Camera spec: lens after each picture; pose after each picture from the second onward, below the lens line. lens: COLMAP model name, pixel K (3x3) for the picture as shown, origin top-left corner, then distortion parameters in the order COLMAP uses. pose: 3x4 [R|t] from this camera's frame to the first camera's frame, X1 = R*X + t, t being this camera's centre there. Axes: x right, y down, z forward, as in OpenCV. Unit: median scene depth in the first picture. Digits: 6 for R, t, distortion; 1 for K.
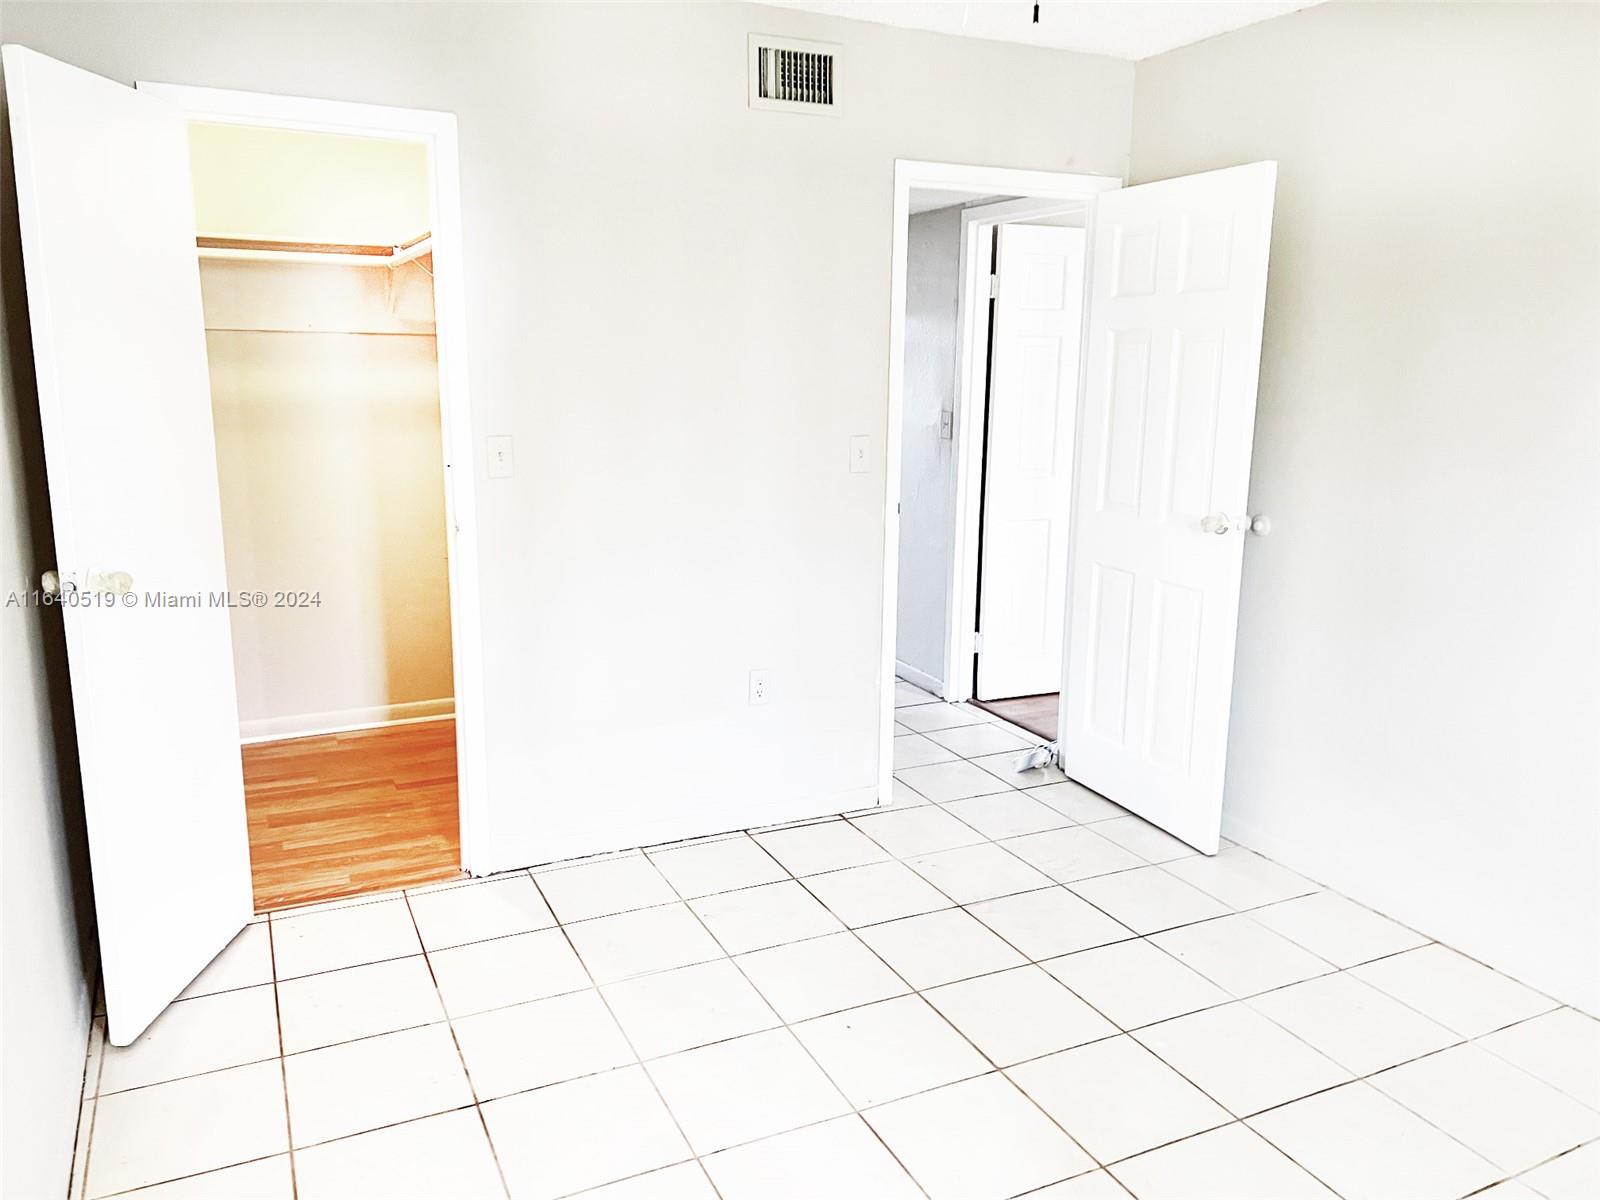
lens RADIAL K [[1204.1, 0, 805.7], [0, 1204.1, 601.2], [0, 0, 1]] dist [0.057810, -0.069858]
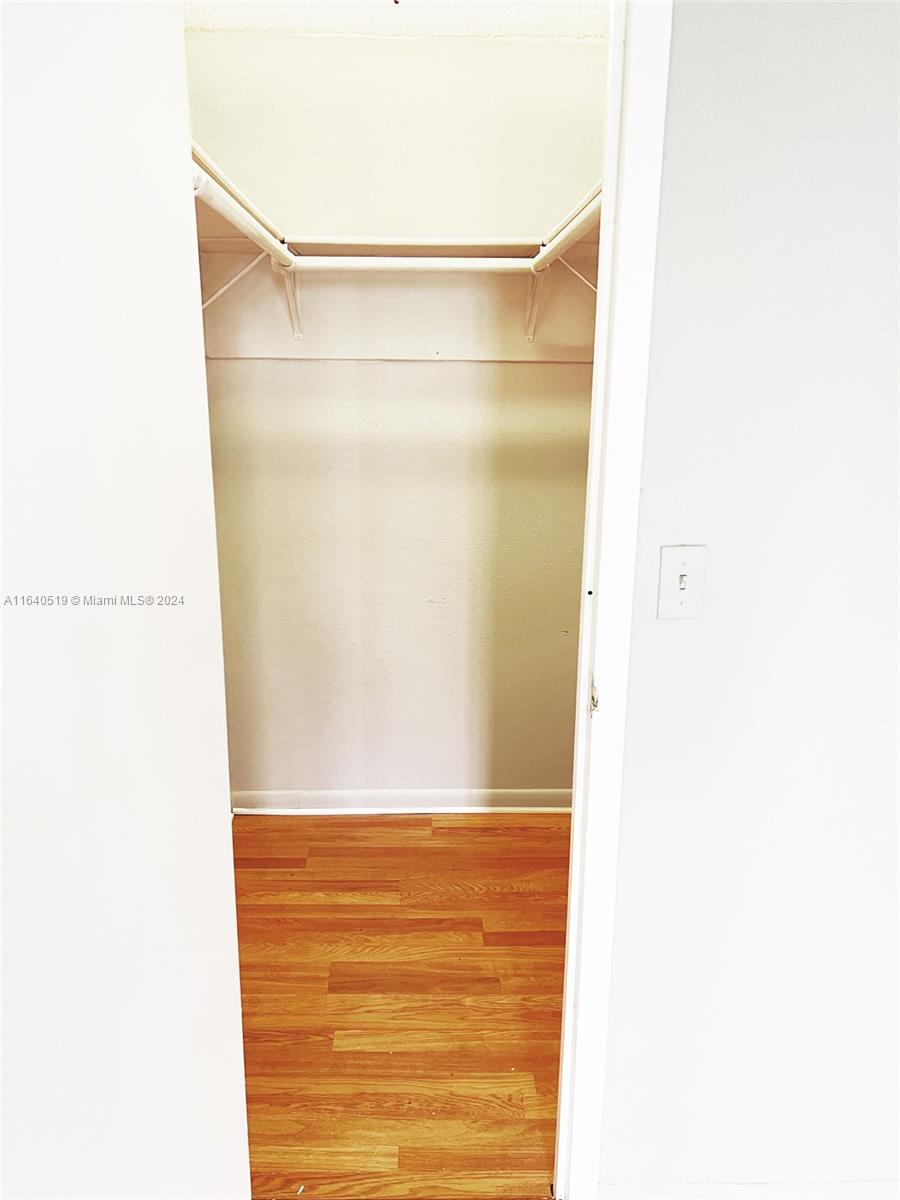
lens RADIAL K [[903.0, 0, 445.1], [0, 903.0, 602.5], [0, 0, 1]] dist [0.057810, -0.069858]
pose [[0.911734, 0.096310, -0.399331, -0.146415], [-0.078178, 0.995041, 0.061490, -0.101321], [0.403273, -0.024843, 0.914742, 0.456703]]
